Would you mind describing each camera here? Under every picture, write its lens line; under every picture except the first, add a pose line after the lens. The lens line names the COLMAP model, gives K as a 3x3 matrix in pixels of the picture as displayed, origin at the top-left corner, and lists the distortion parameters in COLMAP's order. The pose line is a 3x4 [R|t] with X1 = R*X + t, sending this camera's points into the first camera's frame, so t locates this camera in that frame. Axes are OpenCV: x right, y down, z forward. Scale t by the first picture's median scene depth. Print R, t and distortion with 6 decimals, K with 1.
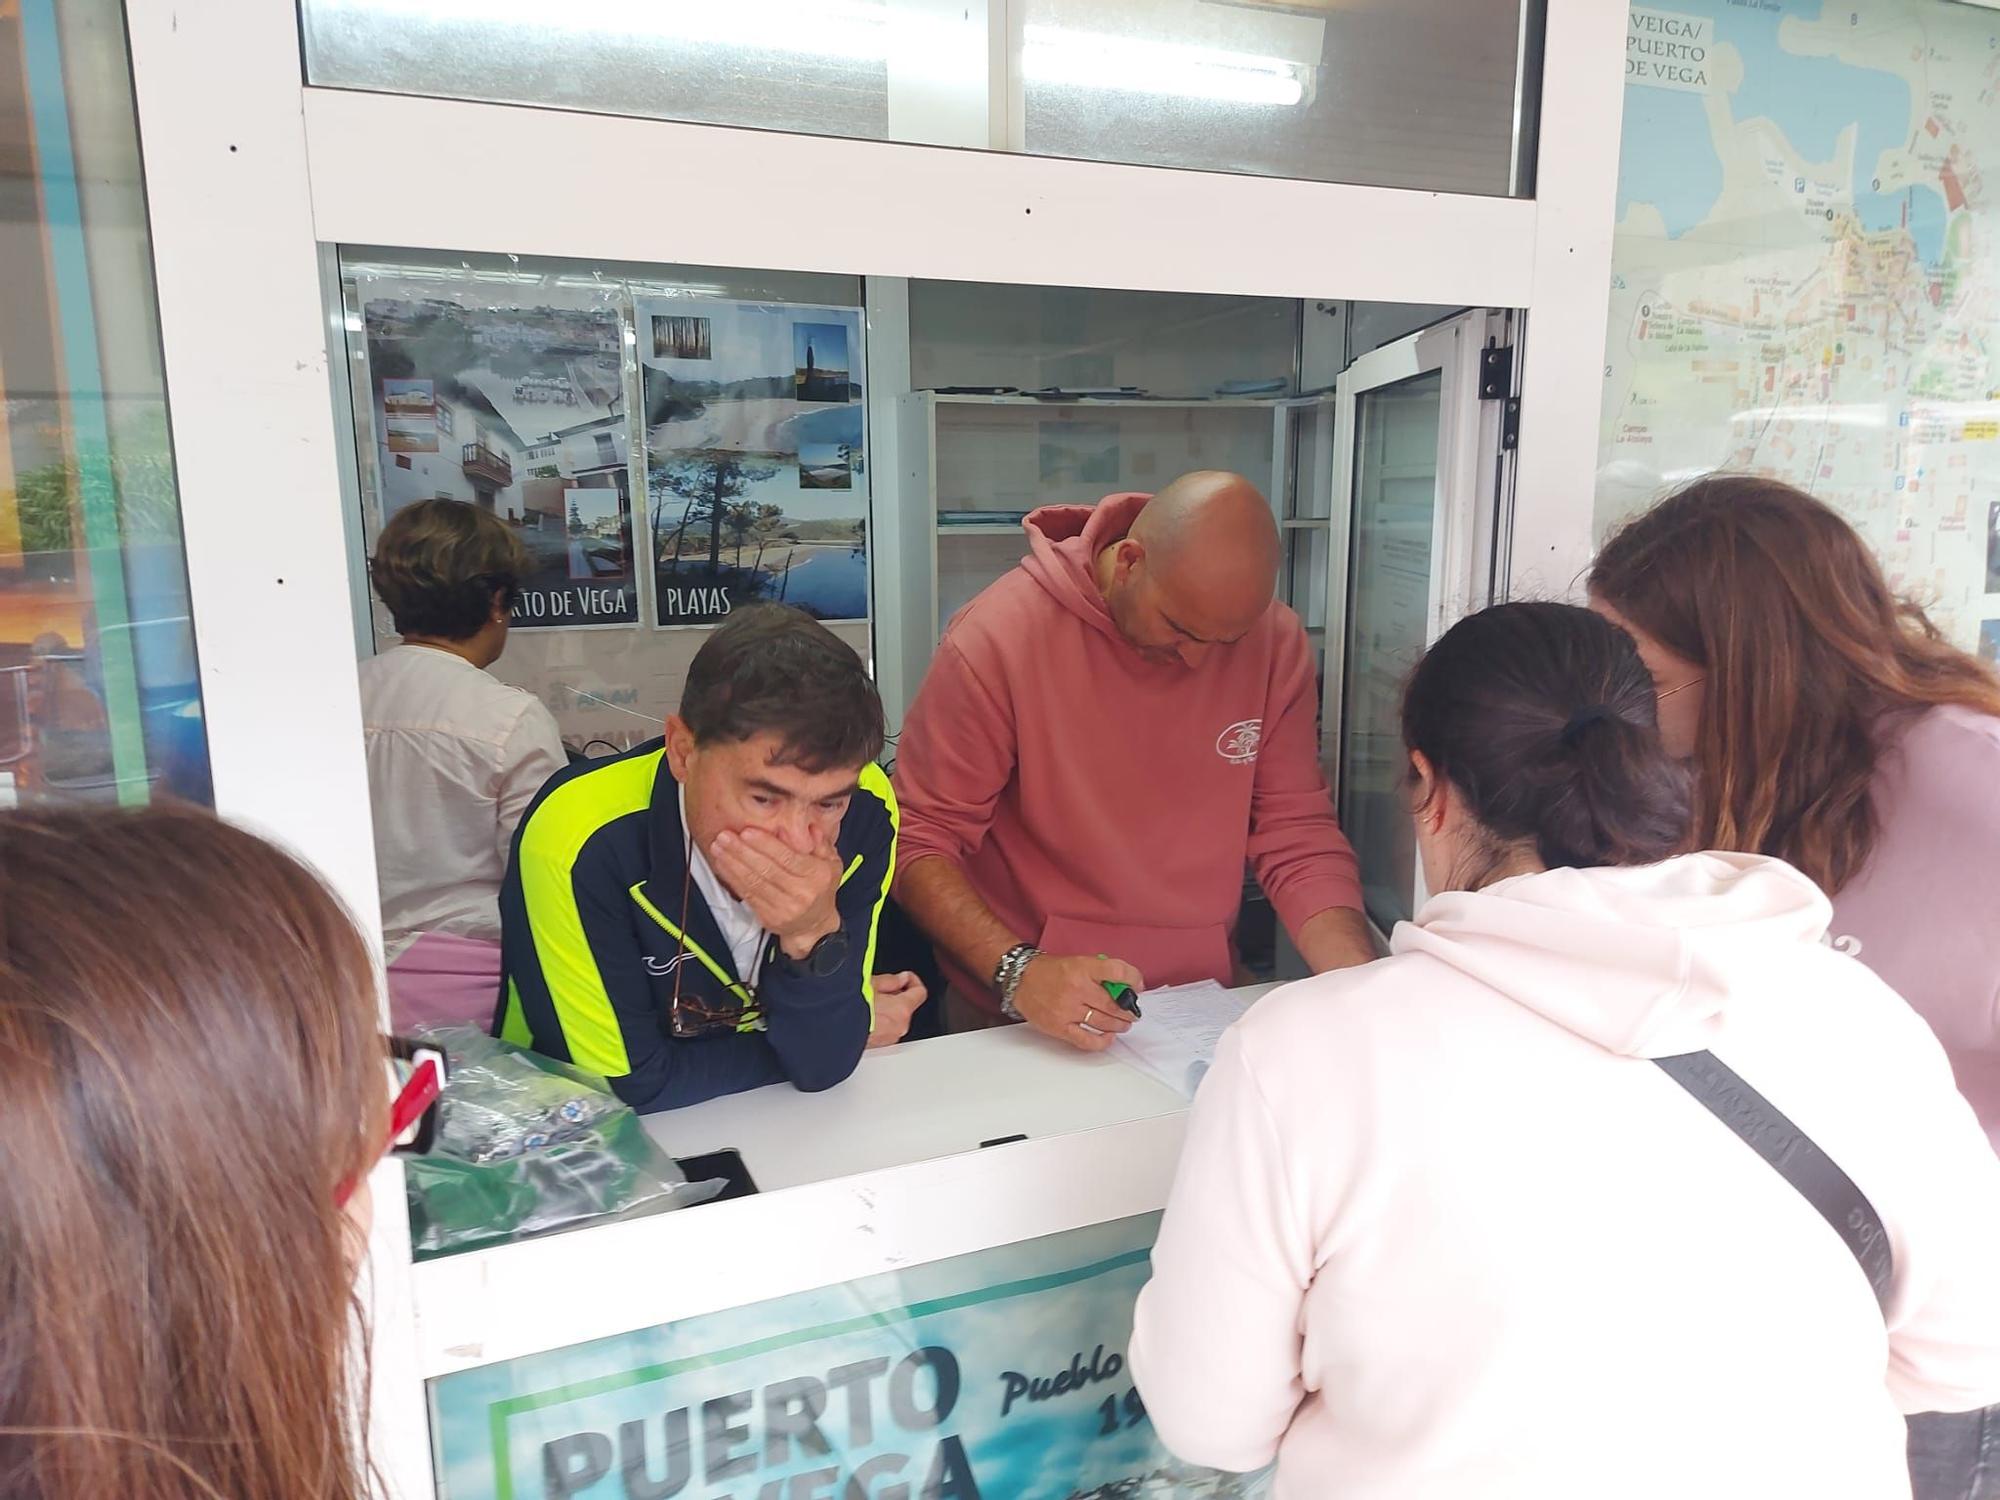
lens RADIAL K [[1431.3, 0, 998.9], [0, 1431.3, 766.9], [0, 0, 1]] dist [0.076709, -0.087103]
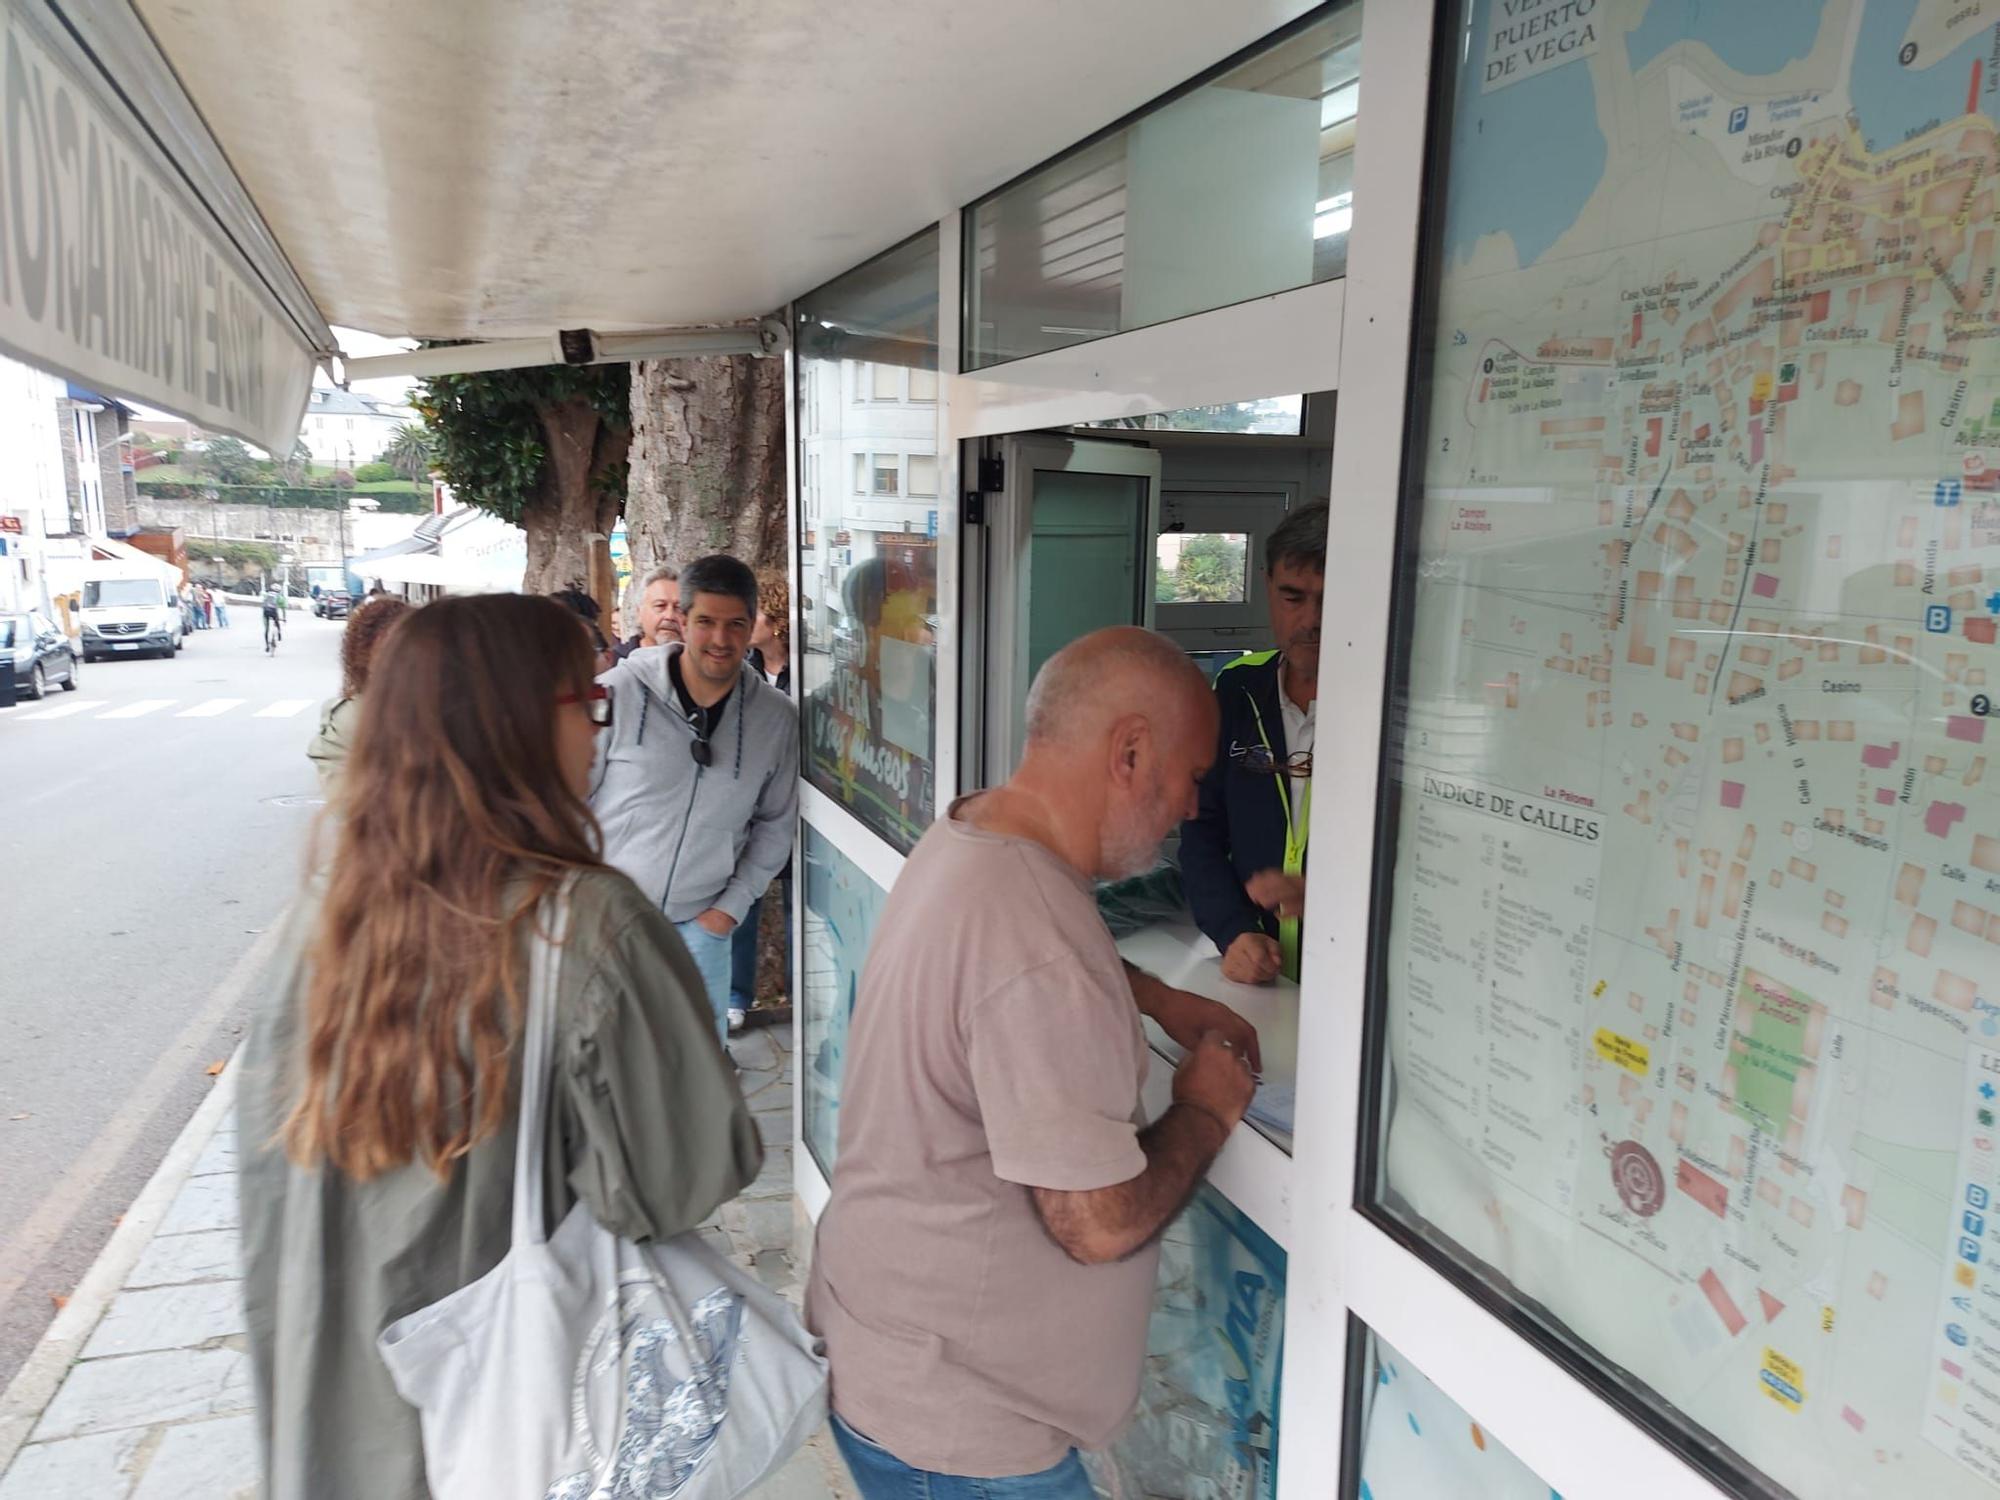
lens RADIAL K [[1431.3, 0, 1007.2], [0, 1431.3, 771.7], [0, 0, 1]] dist [0.076709, -0.087103]
pose [[-0.035407, 0.183369, -0.982406, 1.277120], [-0.205773, 0.960622, 0.186719, -0.195082], [0.977959, 0.208764, 0.003720, 0.788692]]
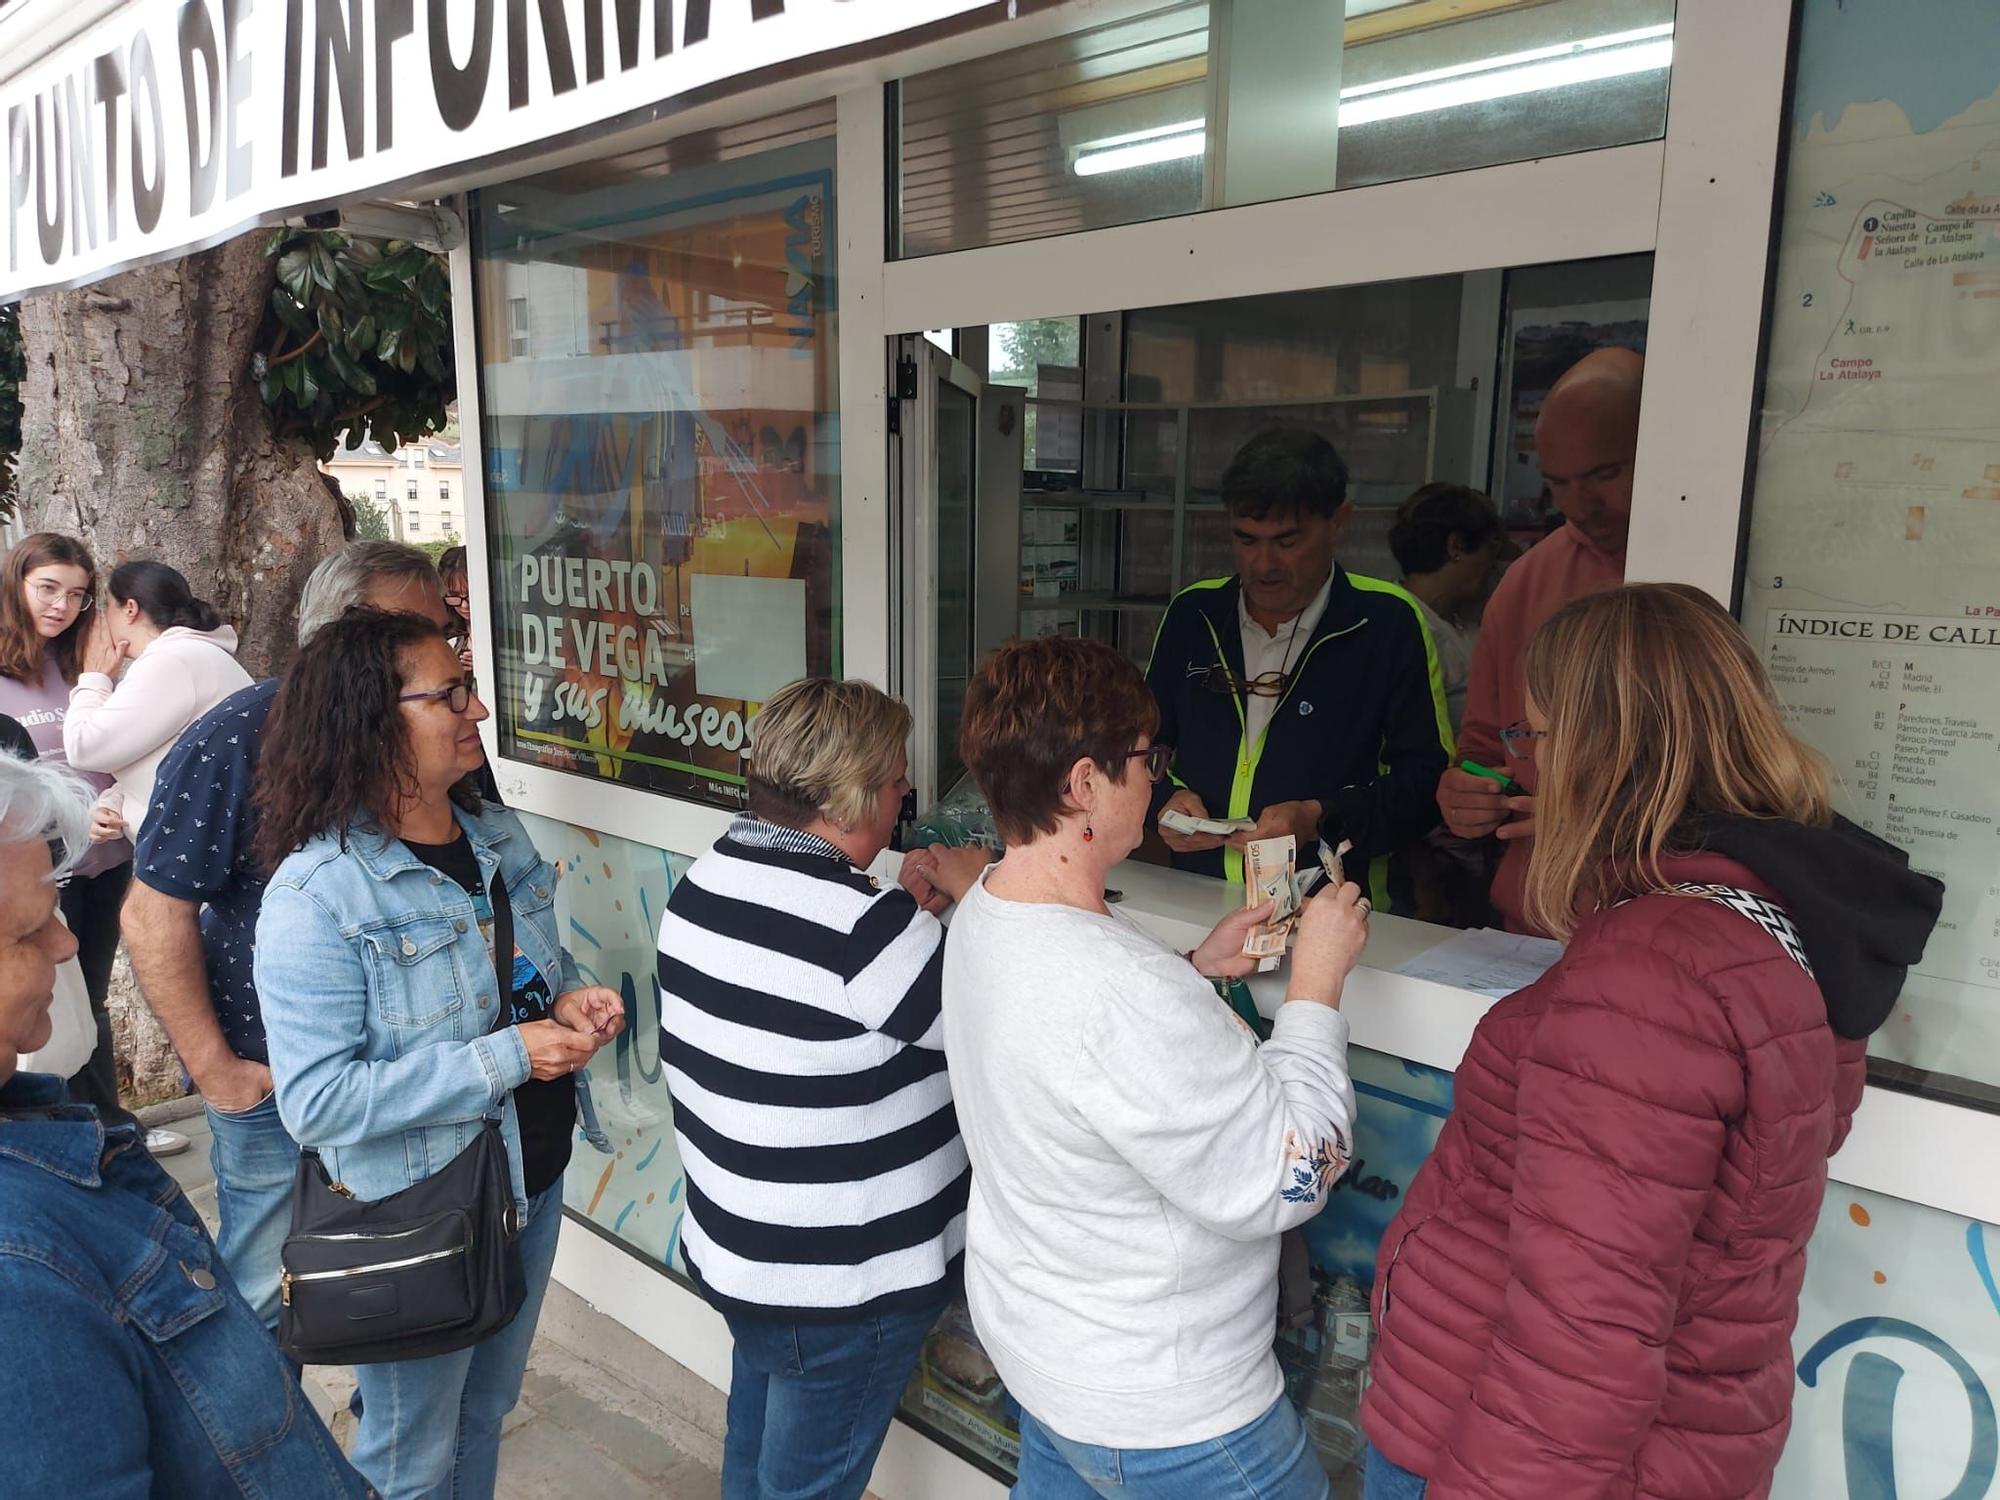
lens RADIAL K [[1431.3, 0, 1004.2], [0, 1431.3, 775.0], [0, 0, 1]] dist [0.076709, -0.087103]
pose [[0.419114, 0.173519, -0.891199, 1.056539], [-0.185385, 0.977244, 0.103089, 0.010141], [0.888806, 0.122009, 0.441744, 0.205543]]
